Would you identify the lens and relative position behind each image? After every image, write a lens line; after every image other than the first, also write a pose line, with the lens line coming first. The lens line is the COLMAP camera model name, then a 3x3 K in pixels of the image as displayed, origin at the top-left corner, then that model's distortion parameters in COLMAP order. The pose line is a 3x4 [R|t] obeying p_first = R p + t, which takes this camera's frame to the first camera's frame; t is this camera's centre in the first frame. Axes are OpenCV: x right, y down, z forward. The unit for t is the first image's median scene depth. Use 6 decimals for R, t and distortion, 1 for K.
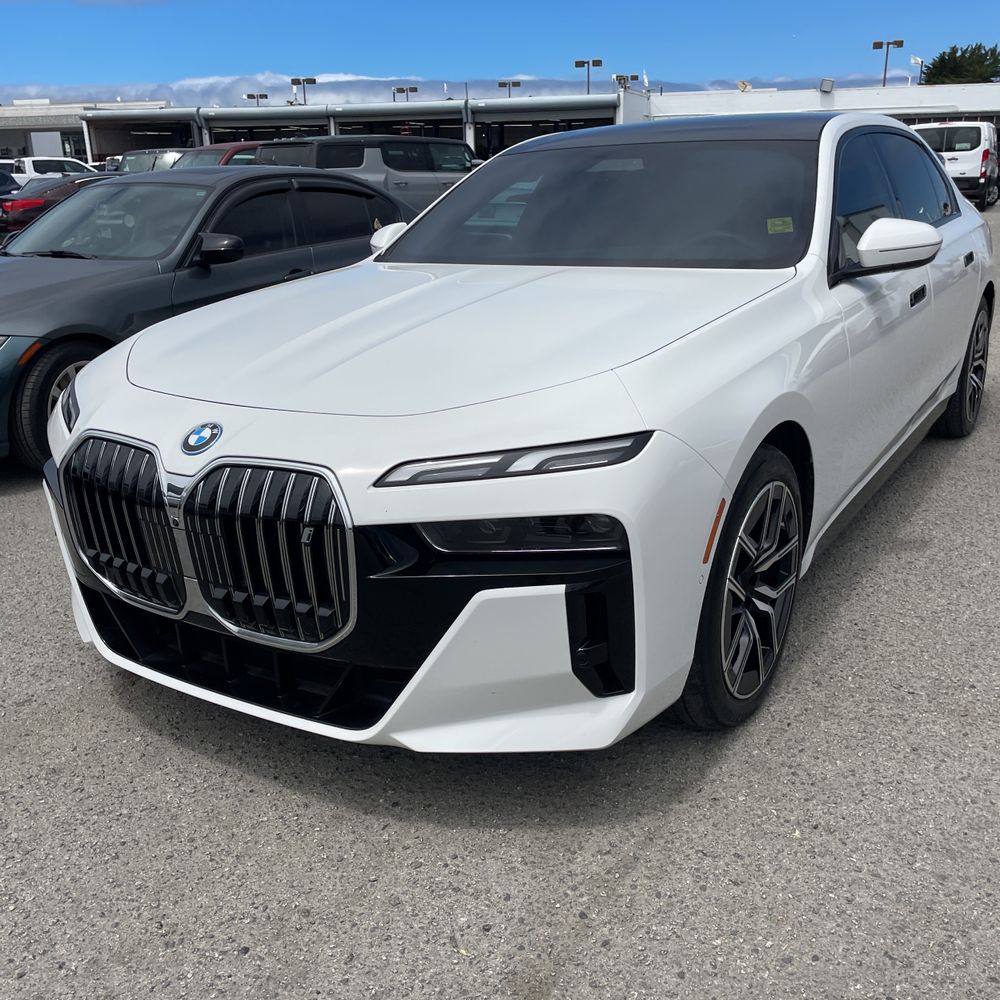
lens RADIAL K [[1019.7, 0, 500.0], [0, 1019.7, 500.0], [0, 0, 1]] dist [0.086913, -0.114057]
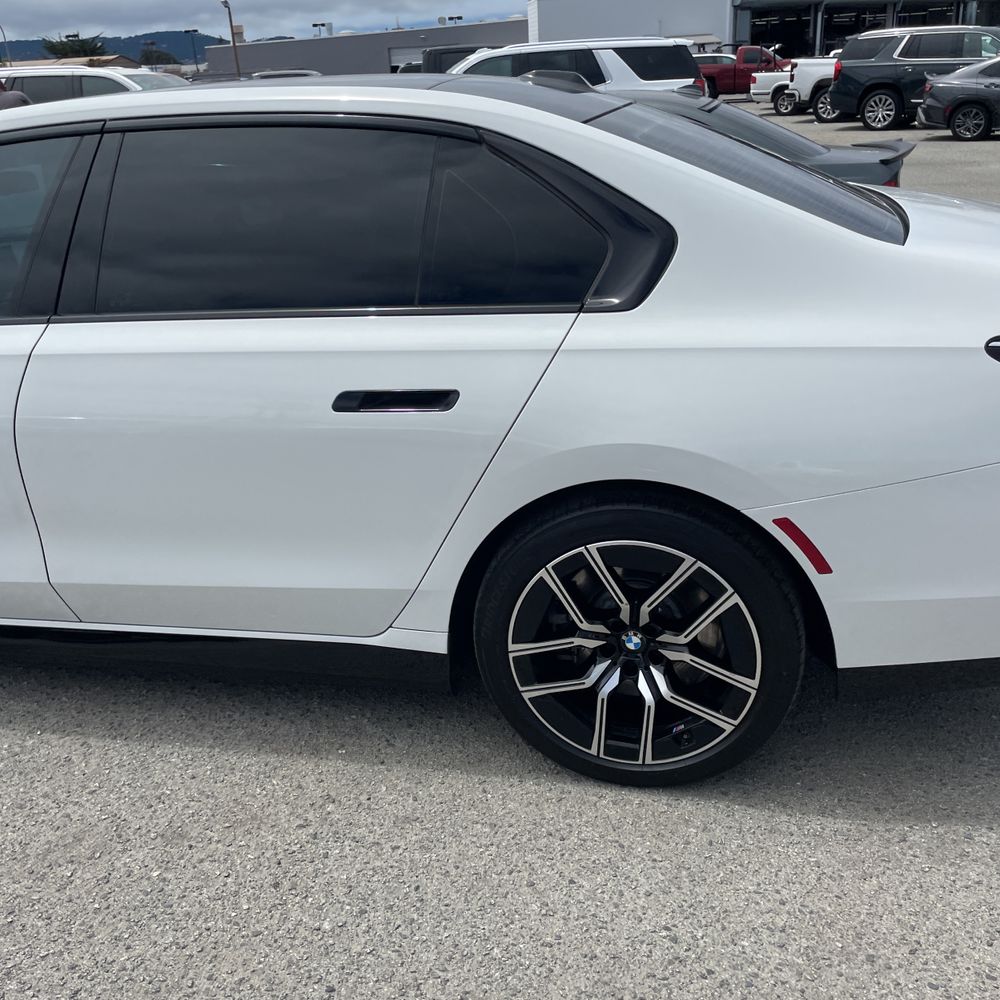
lens RADIAL K [[1011.8, 0, 494.8], [0, 1011.8, 498.7], [0, 0, 1]] dist [0.108094, -0.151600]
pose [[0.309234, 0.536780, -0.785011, 0.392282], [-0.596517, 0.752370, 0.279478, -0.088356], [0.740636, 0.381848, 0.552856, 0.181481]]
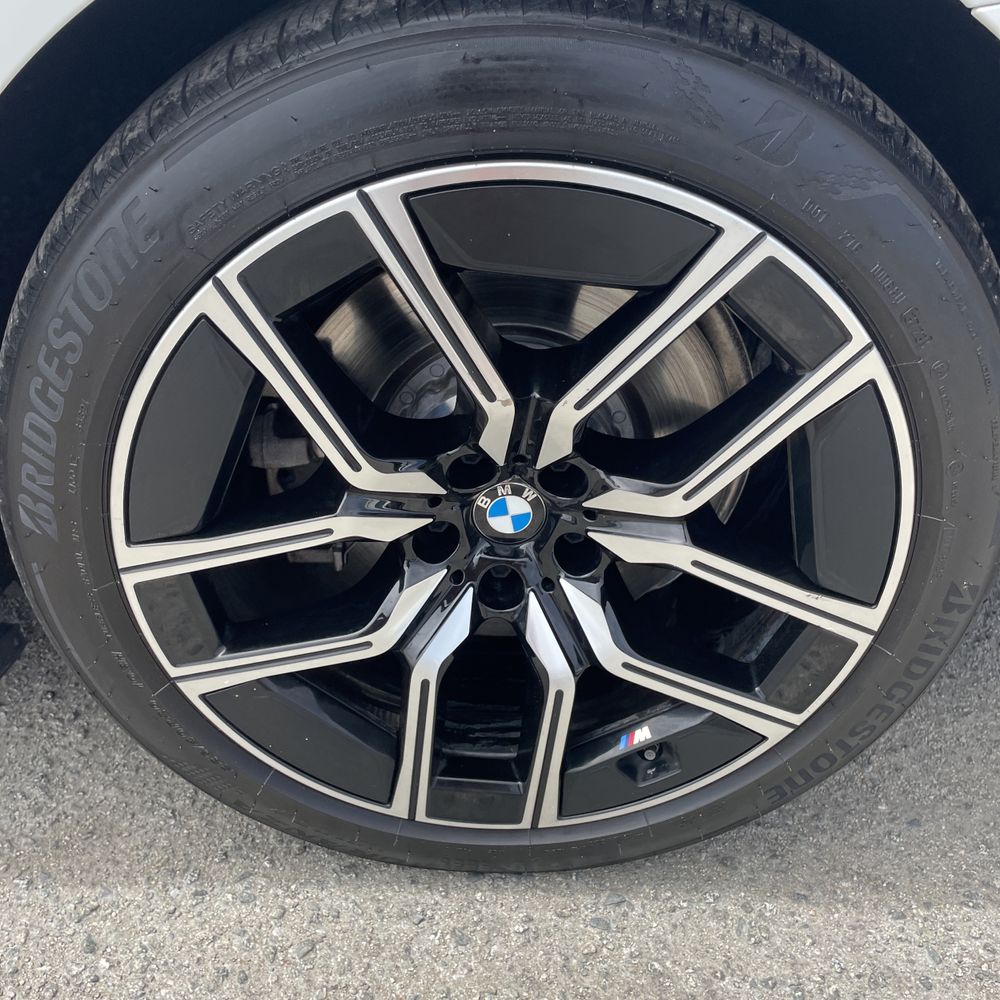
lens RADIAL K [[1002.9, 0, 482.4], [0, 1002.9, 481.2], [0, 0, 1]] dist [0.081071, -0.022989]
pose [[0.488781, 0.648543, -0.583510, 0.188606], [-0.631995, 0.724300, 0.275630, 0.000353], [0.601394, 0.234053, 0.763901, 0.368885]]
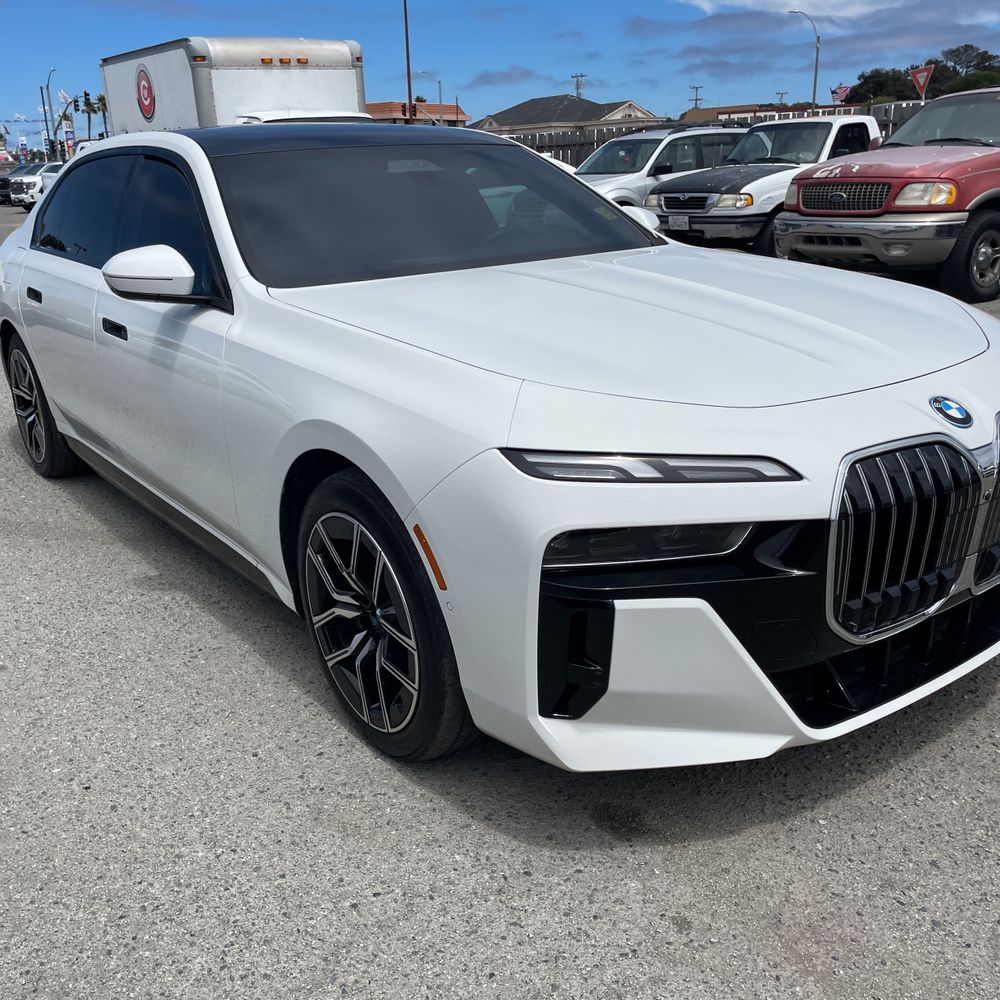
lens RADIAL K [[1011.8, 0, 494.8], [0, 1011.8, 498.7], [0, 0, 1]] dist [0.108094, -0.151600]
pose [[0.364728, -0.279129, 0.888290, -0.542008], [0.316214, 0.934441, 0.163795, -0.113305], [-0.875775, 0.221149, 0.429082, 0.398870]]
